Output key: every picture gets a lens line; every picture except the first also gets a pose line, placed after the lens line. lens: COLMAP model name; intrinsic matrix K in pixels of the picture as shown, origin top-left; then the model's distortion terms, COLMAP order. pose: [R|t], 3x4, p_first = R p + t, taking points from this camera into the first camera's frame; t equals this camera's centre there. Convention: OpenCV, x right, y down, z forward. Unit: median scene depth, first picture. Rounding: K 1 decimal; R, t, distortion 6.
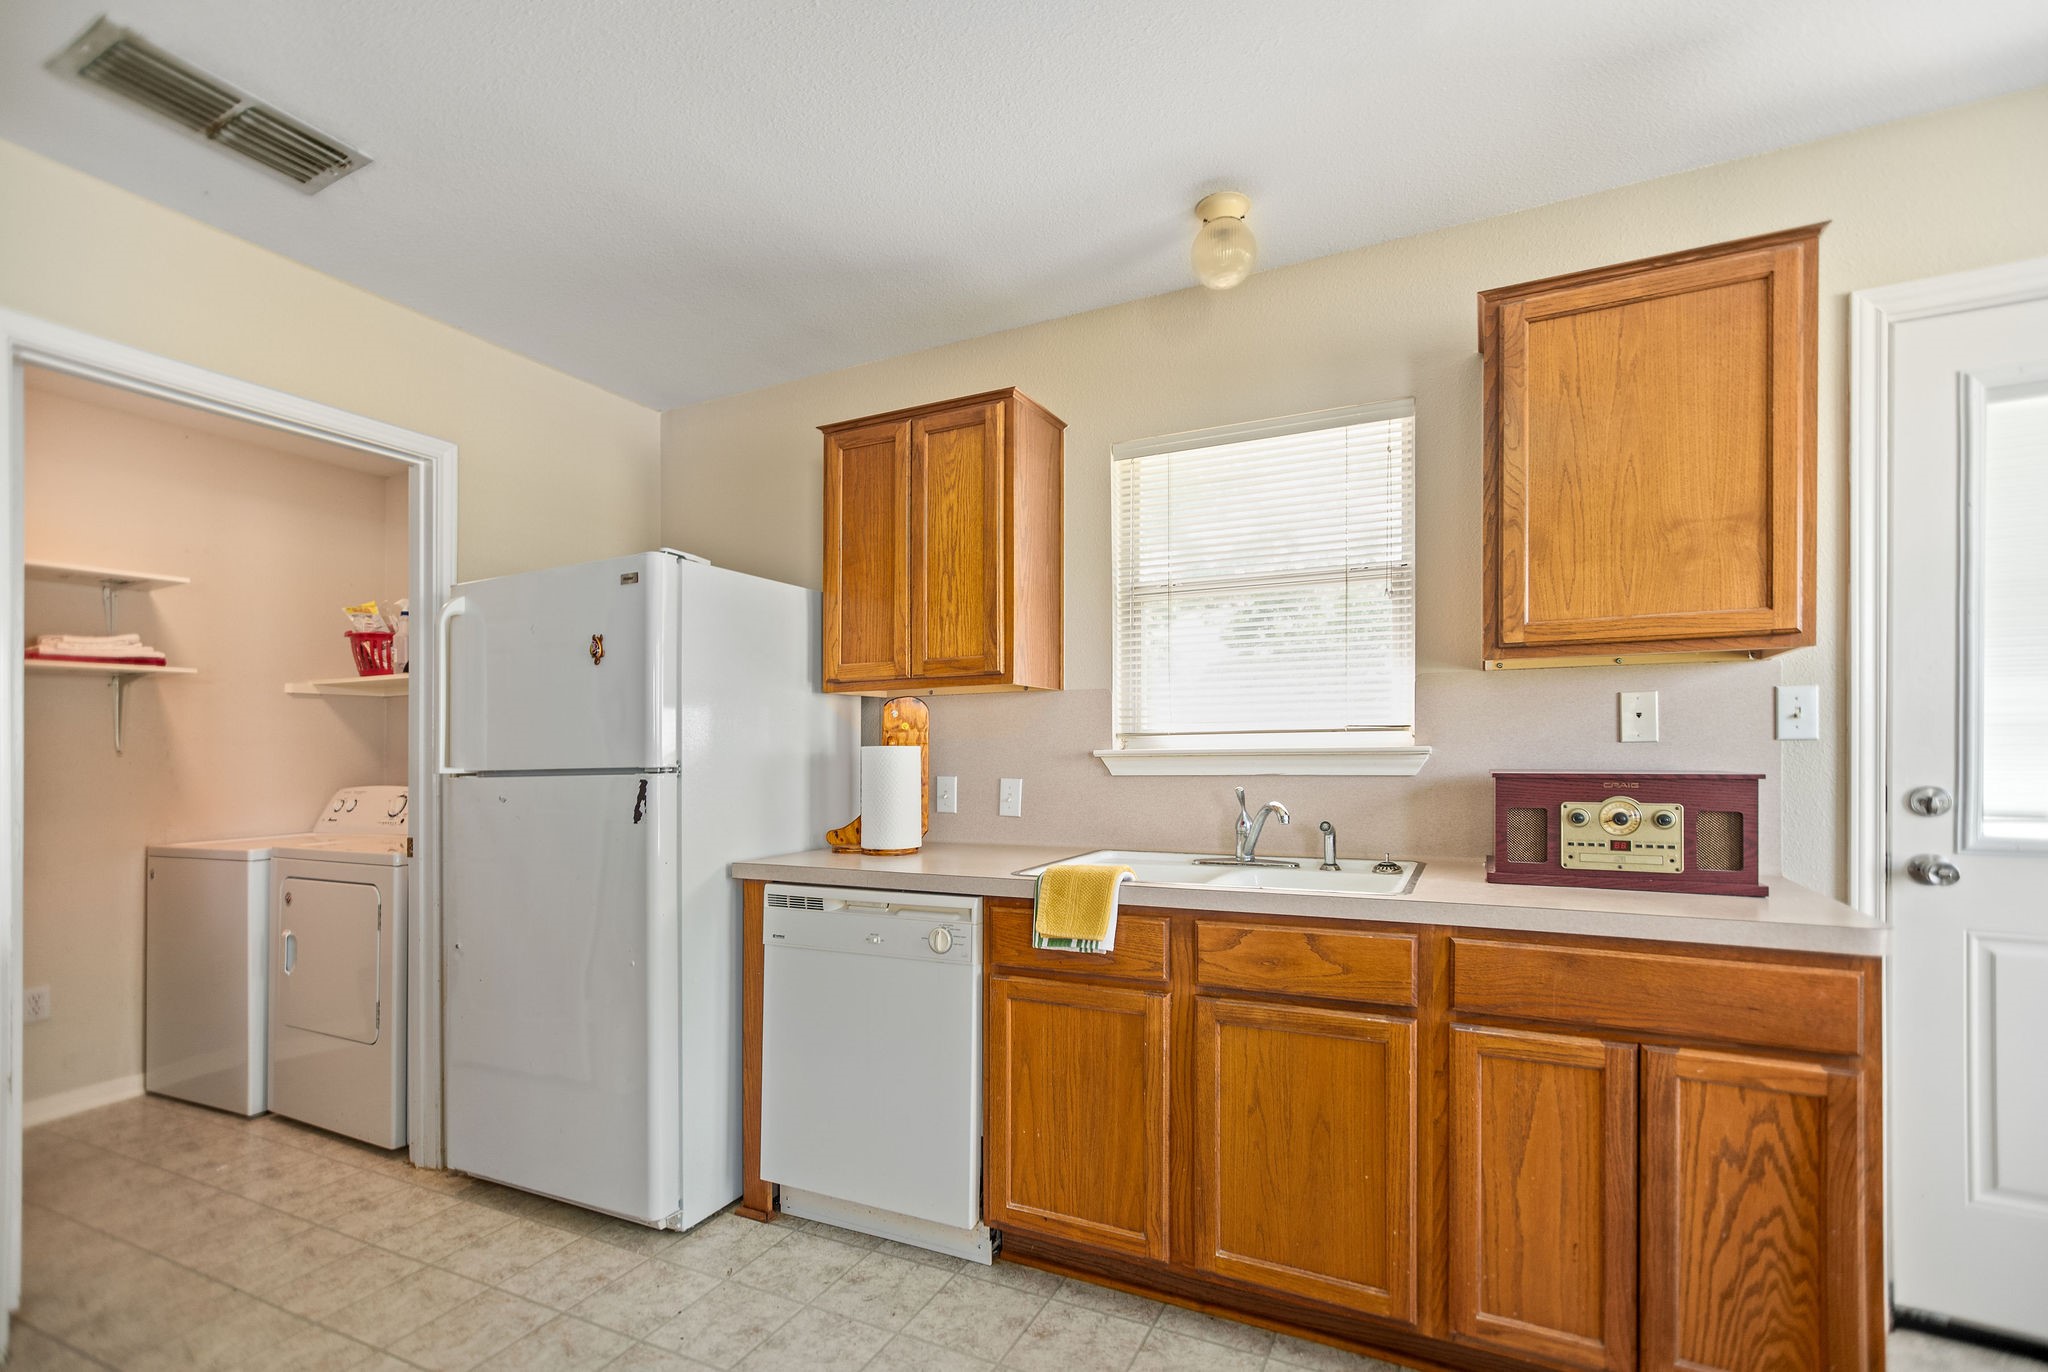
lens RADIAL K [[892.6, 0, 1028.8], [0, 892.6, 748.2], [0, 0, 1]] dist [0.001153, -0.000040]
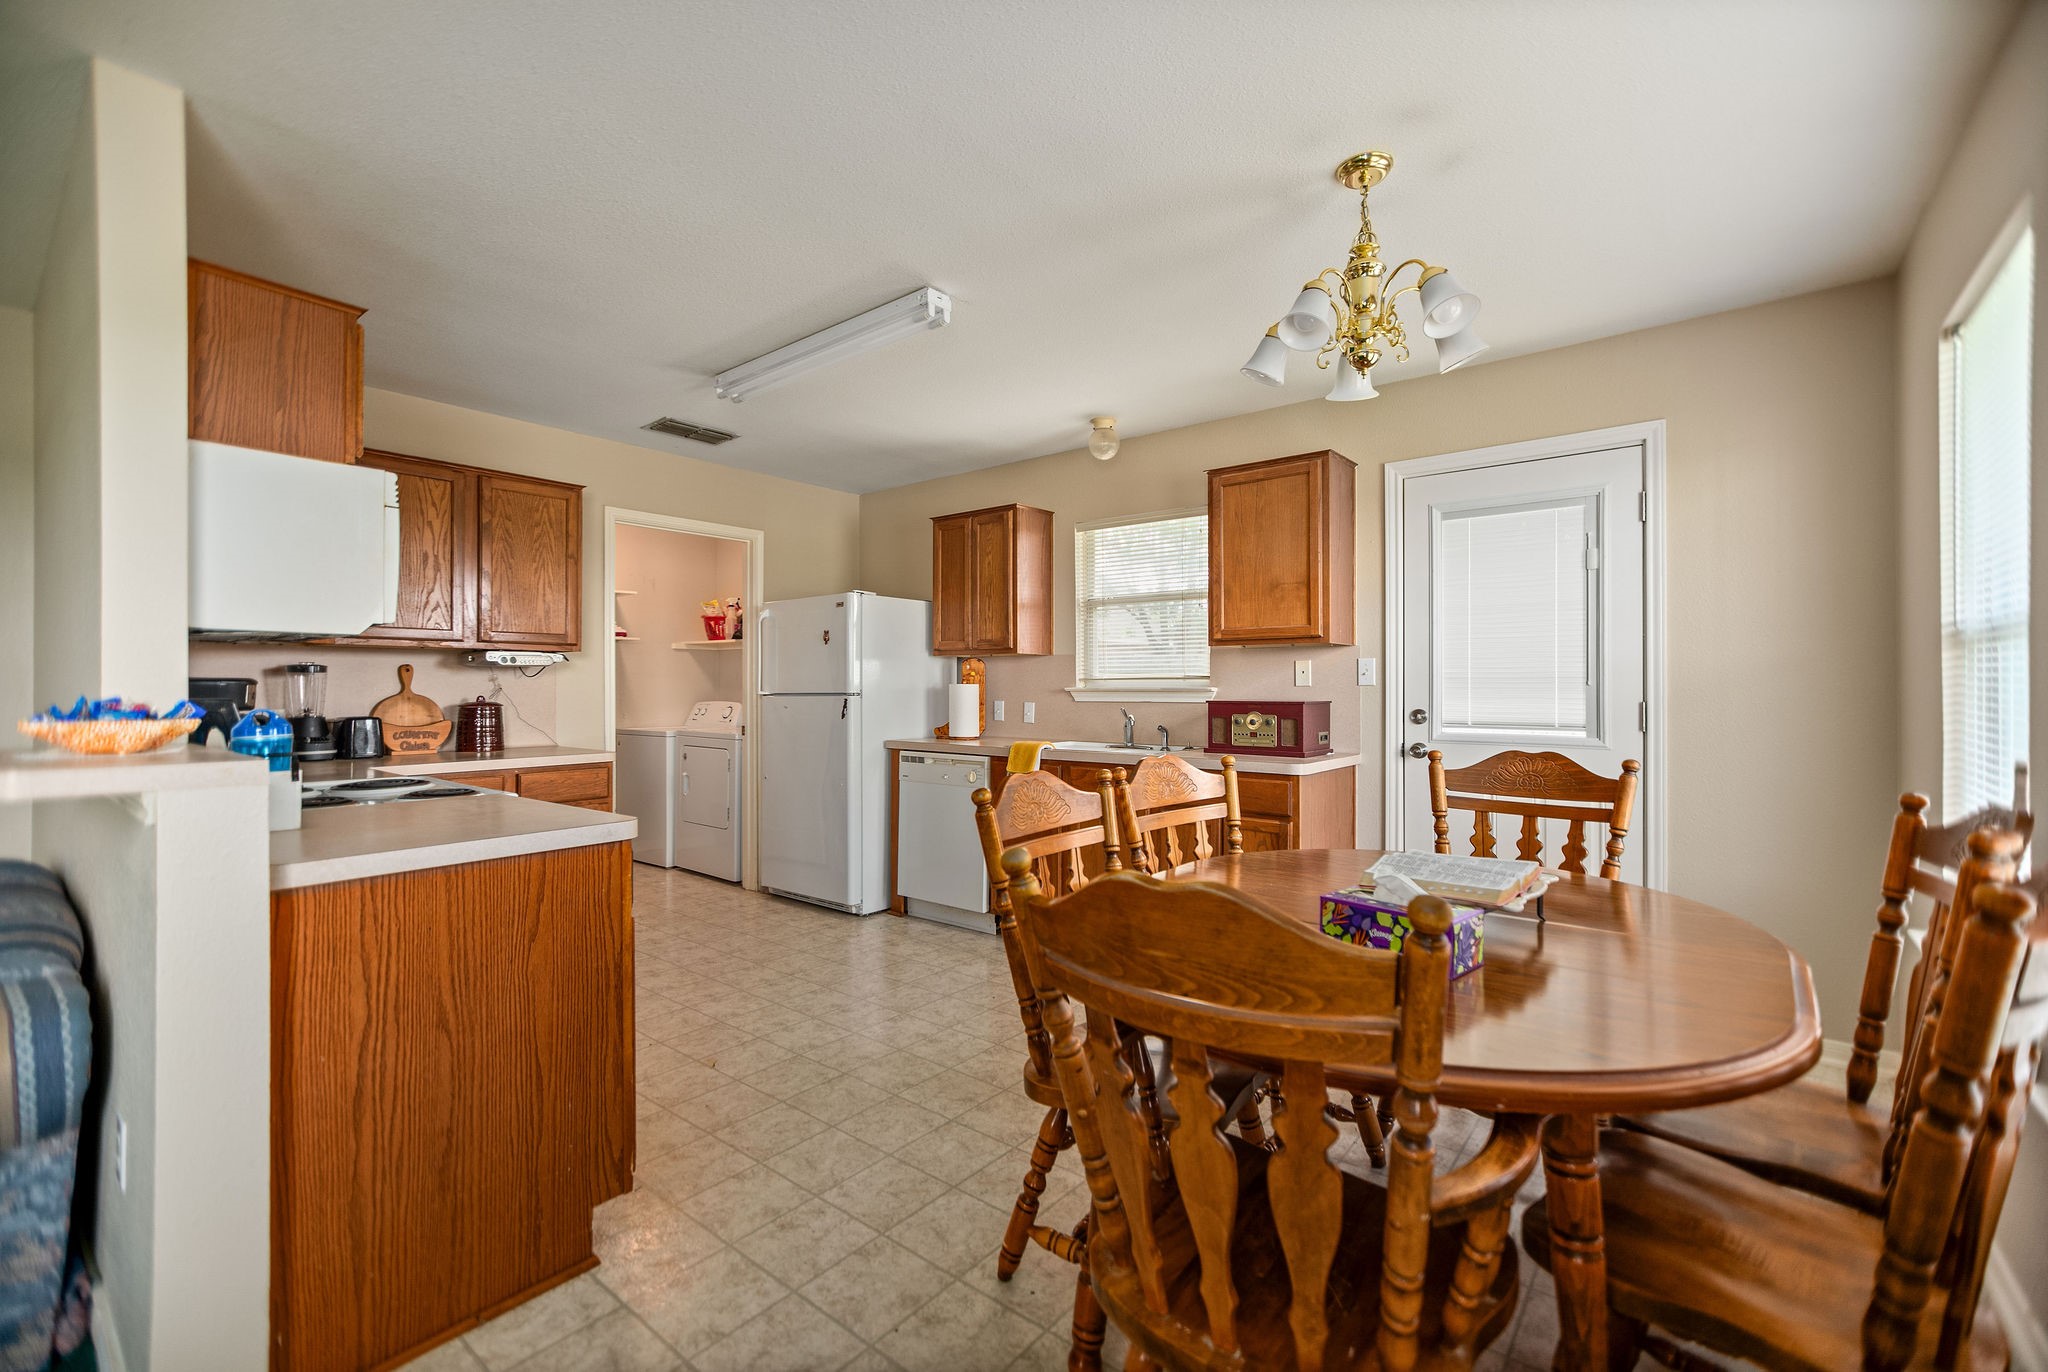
lens RADIAL K [[892.6, 0, 1028.8], [0, 892.6, 748.2], [0, 0, 1]] dist [0.001153, -0.000040]
pose [[0.968827, 0.031057, -0.245786, 0.533675], [-0.013945, 0.997375, 0.071057, -0.003339], [0.247347, -0.065414, 0.966716, -0.981162]]
